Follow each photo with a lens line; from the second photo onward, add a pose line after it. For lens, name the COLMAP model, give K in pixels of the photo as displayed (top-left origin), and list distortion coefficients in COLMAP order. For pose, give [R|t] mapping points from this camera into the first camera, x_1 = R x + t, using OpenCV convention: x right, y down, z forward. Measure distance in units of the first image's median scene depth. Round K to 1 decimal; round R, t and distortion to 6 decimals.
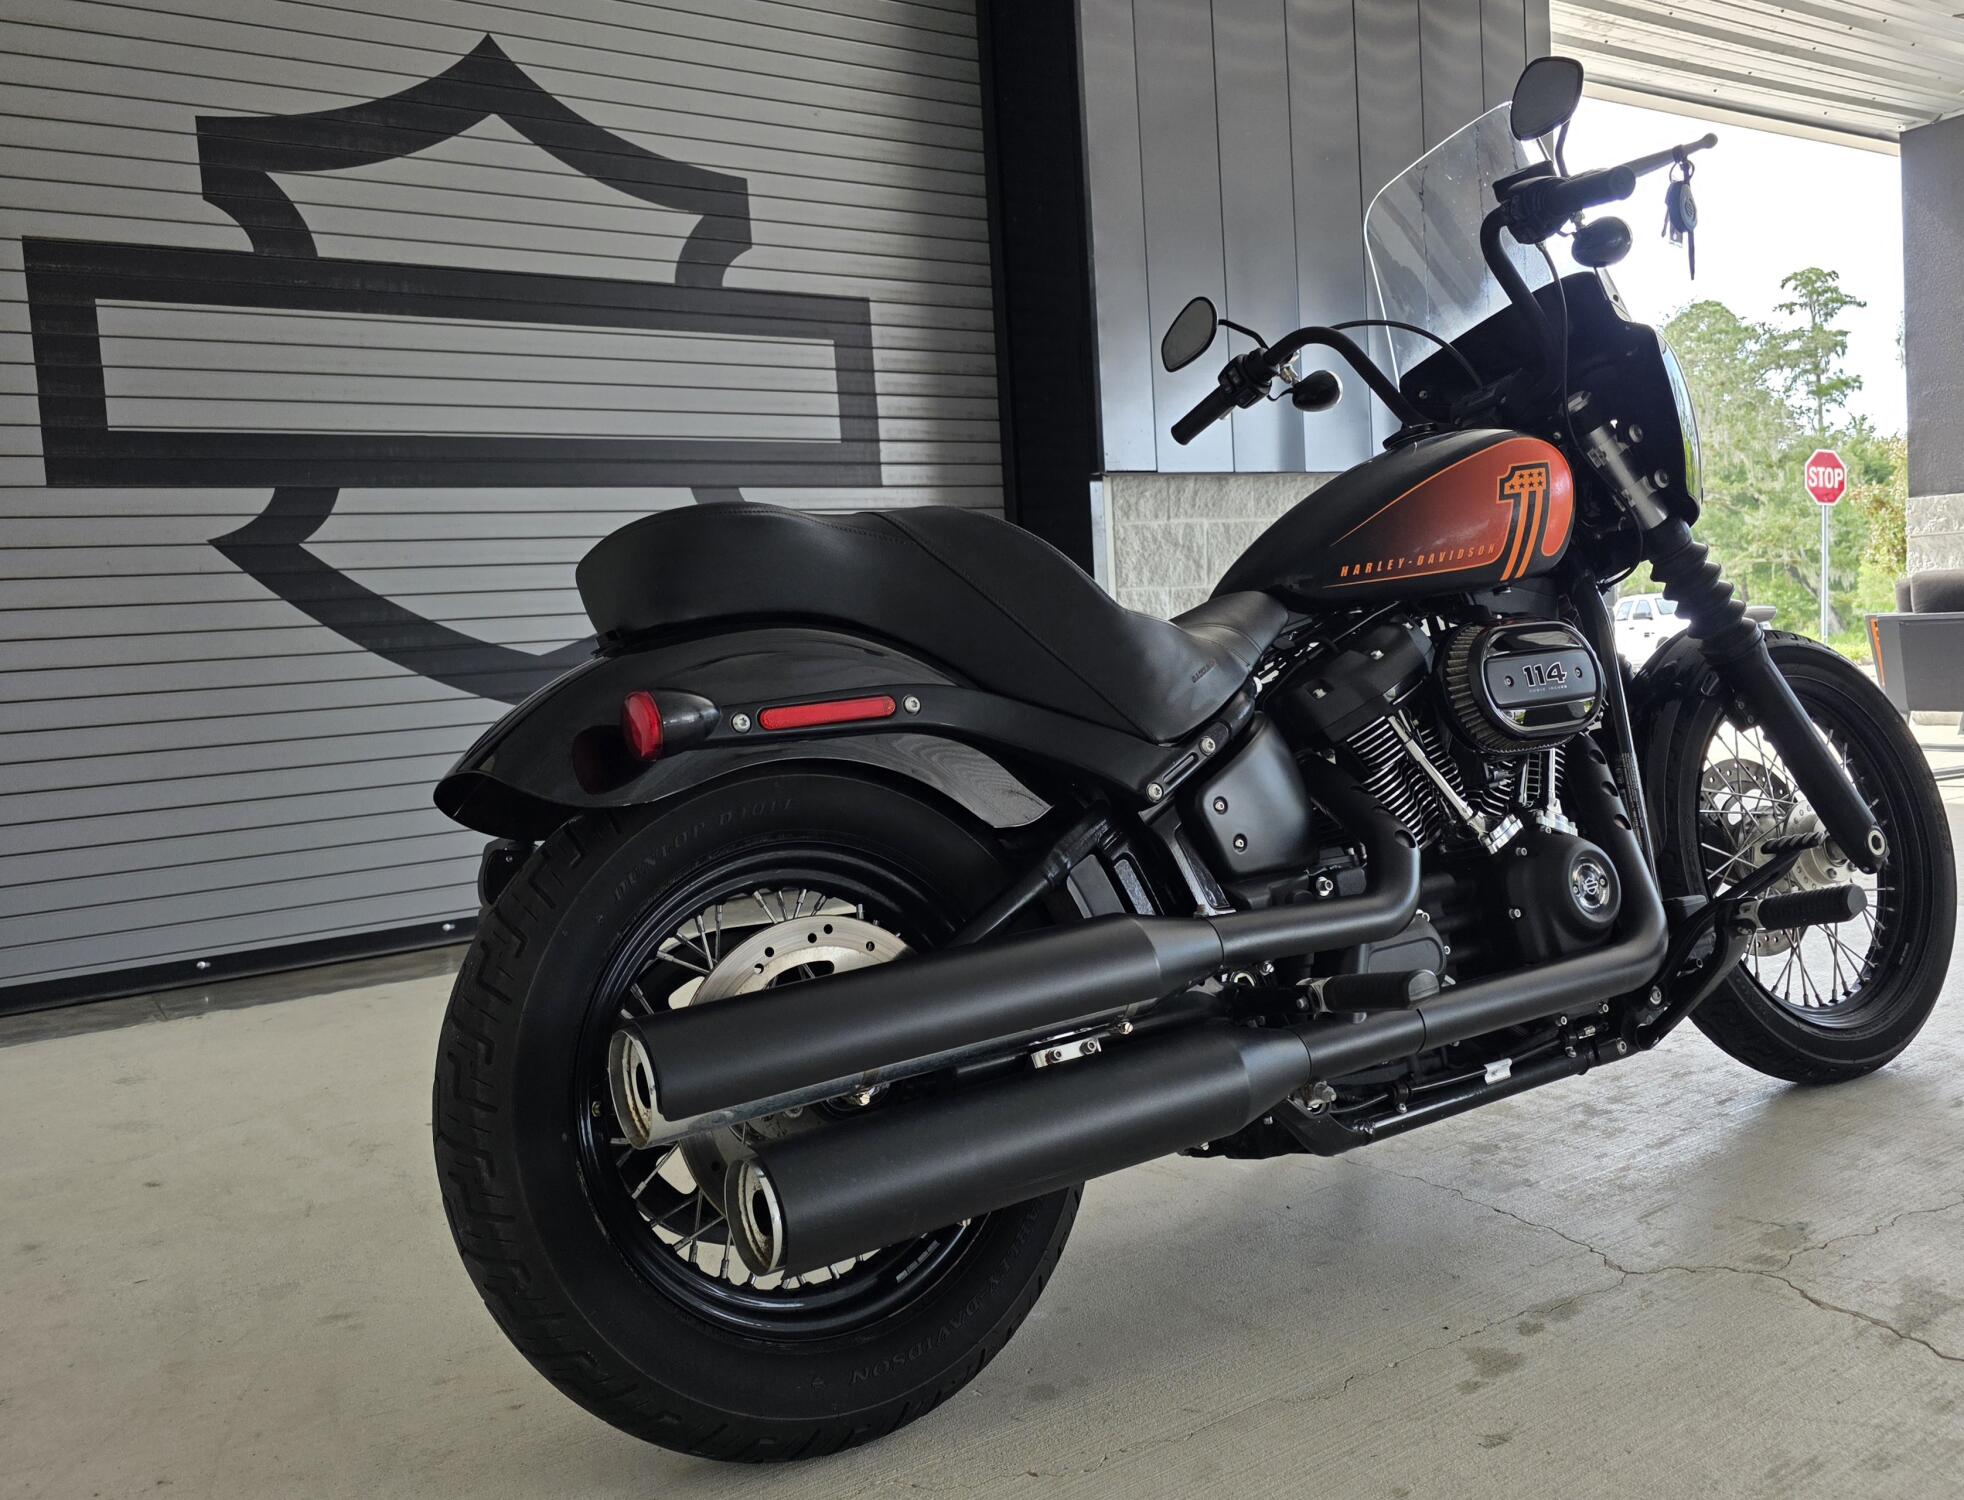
lens RADIAL K [[1593.0, 0, 981.1], [0, 1593.0, 750.3], [0, 0, 1]] dist [-0.043249, -0.004348]
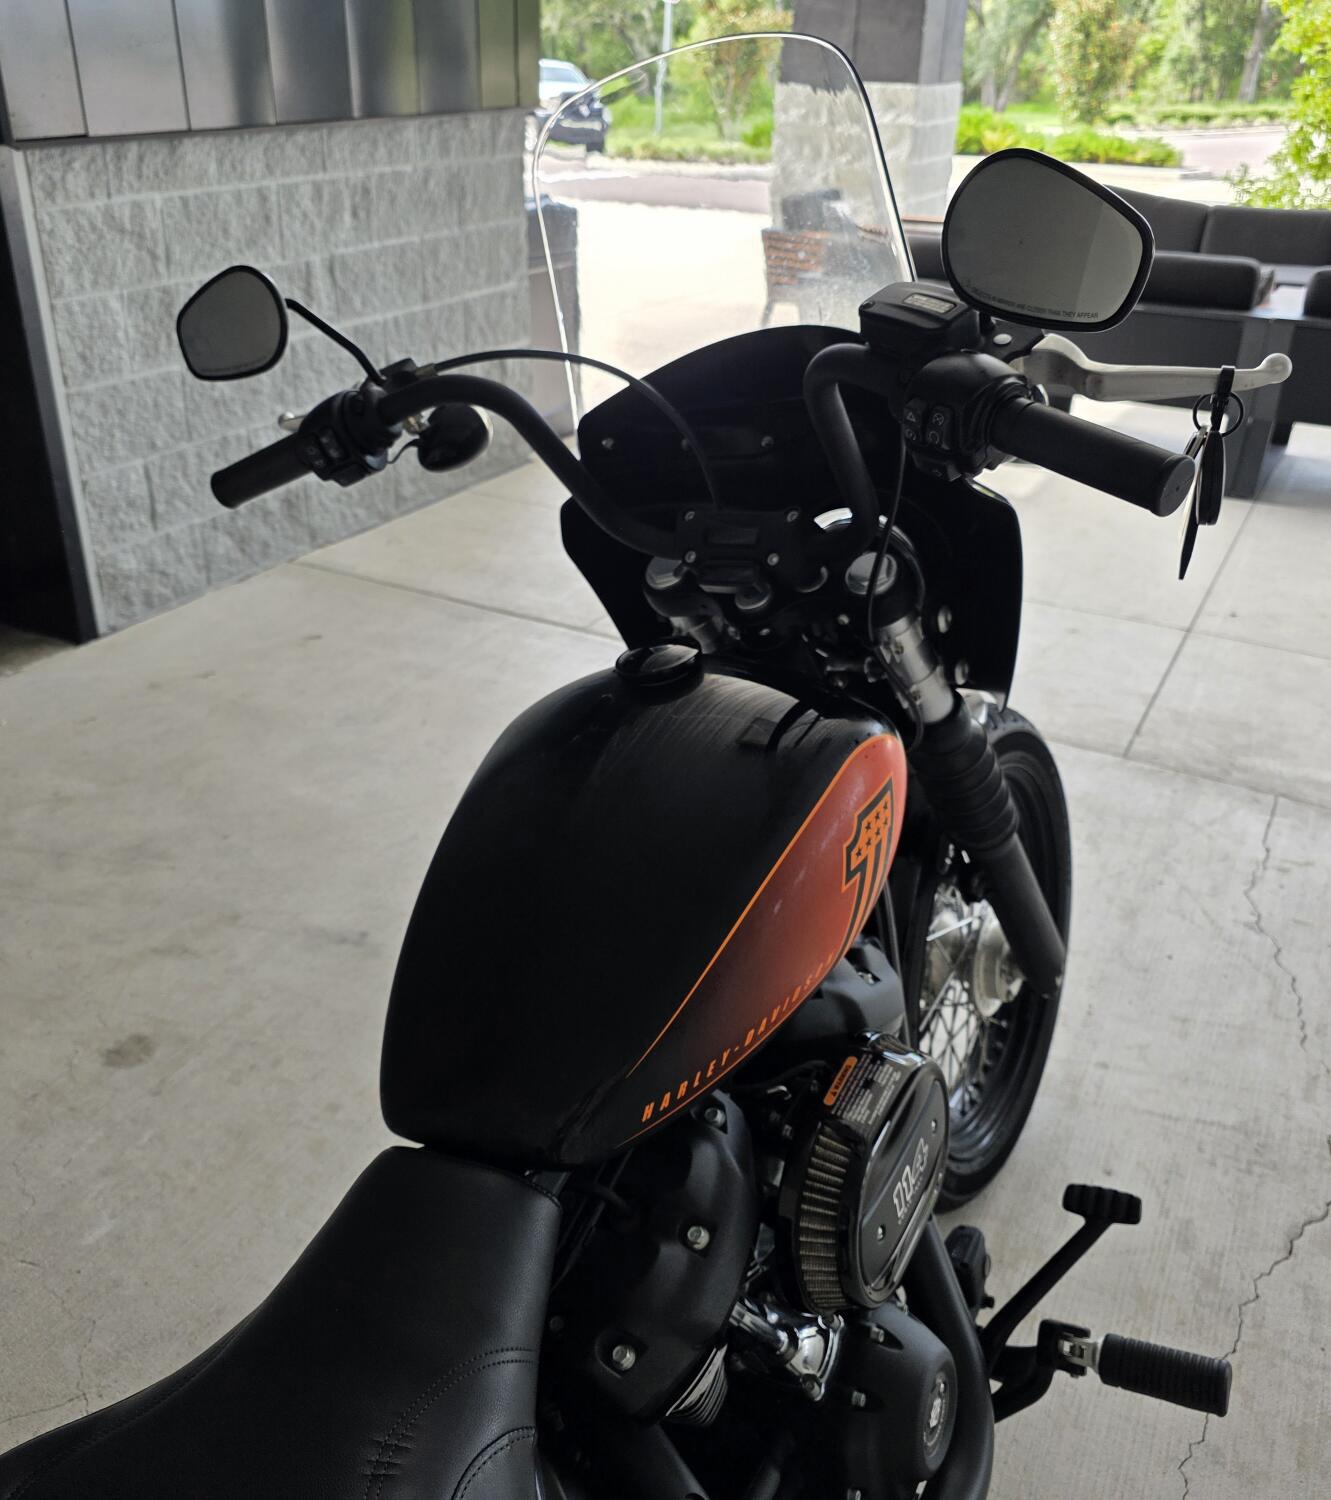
lens RADIAL K [[1298.0, 0, 664.3], [0, 1298.0, 750.5], [0, 0, 1]] dist [0.003357, 0.001350]
pose [[0.868055, -0.152306, 0.472529, 0.011932], [-0.055989, 0.915677, 0.397995, -0.166966], [-0.493301, -0.371938, 0.786331, 0.265935]]
